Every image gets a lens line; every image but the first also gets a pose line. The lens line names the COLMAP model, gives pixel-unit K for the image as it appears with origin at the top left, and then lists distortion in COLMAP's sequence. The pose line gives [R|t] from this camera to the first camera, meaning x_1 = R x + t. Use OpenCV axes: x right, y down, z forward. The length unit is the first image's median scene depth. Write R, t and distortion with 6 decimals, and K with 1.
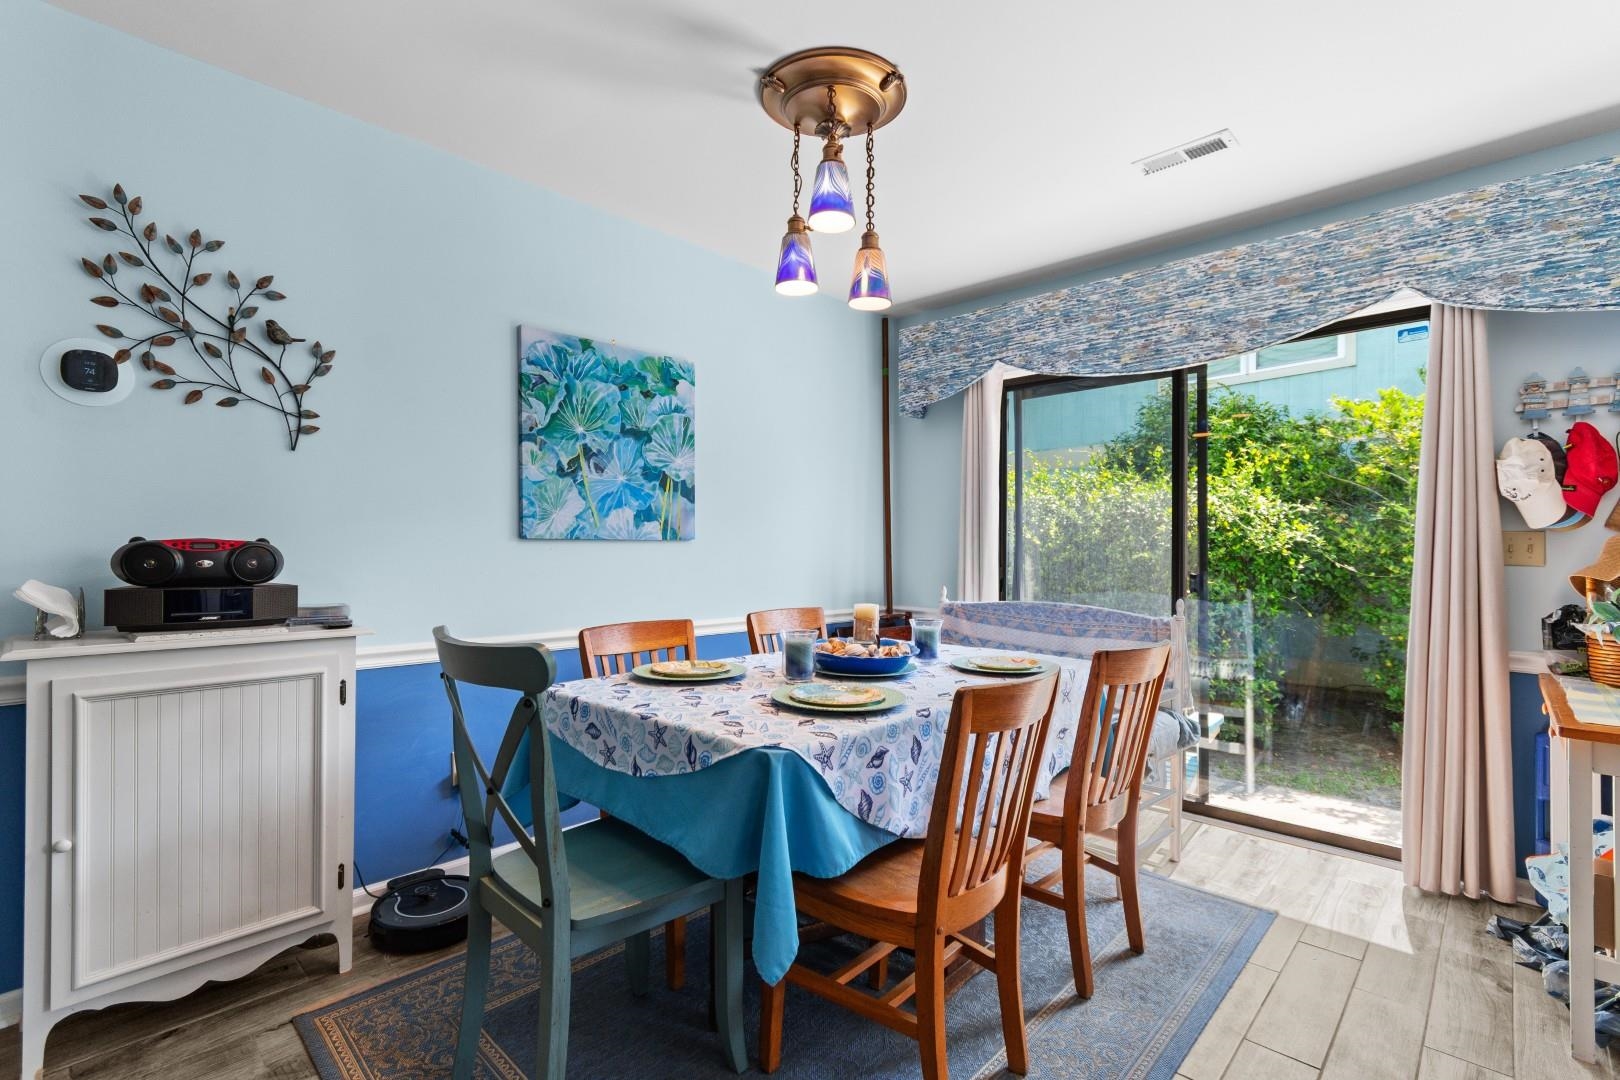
lens RADIAL K [[723.6, 0, 813.8], [0, 723.6, 551.9], [0, 0, 1]] dist [0.004416, -0.002059]
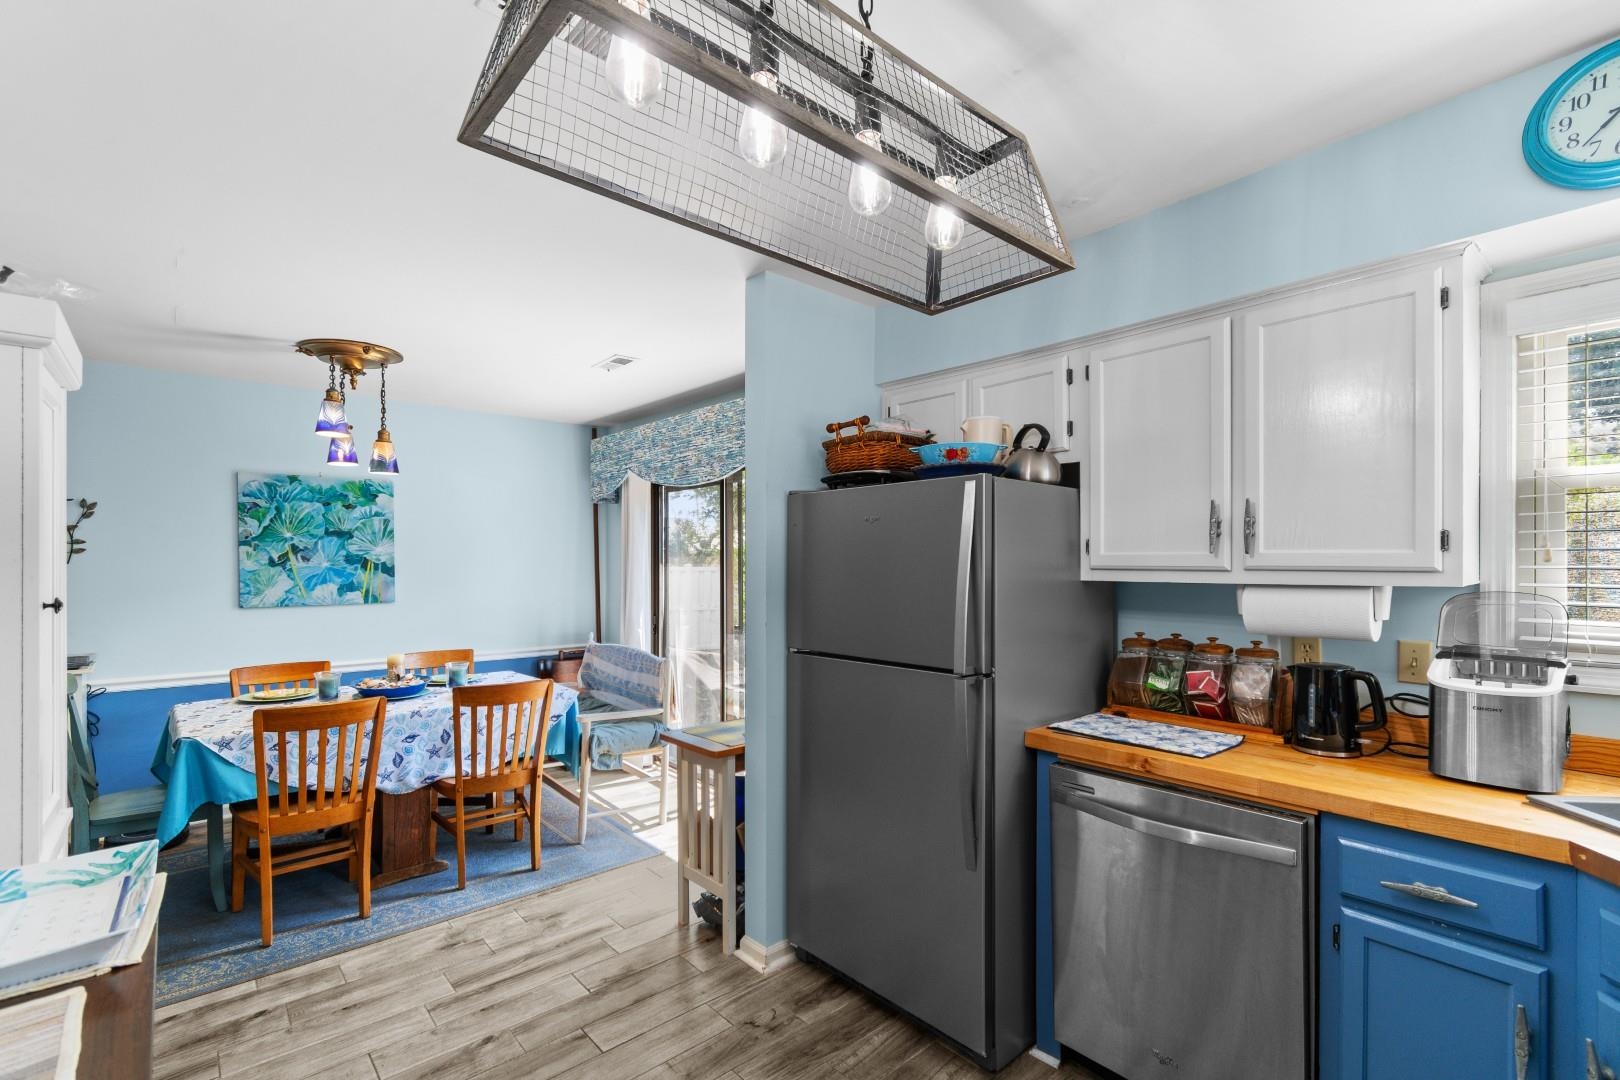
lens RADIAL K [[723.6, 0, 826.9], [0, 723.6, 560.6], [0, 0, 1]] dist [0.004416, -0.002059]
pose [[0.996649, -0.005114, -0.081635, 0.898235], [0.004468, 0.999957, -0.008097, -0.092867], [0.081673, 0.007705, 0.996629, -0.416123]]
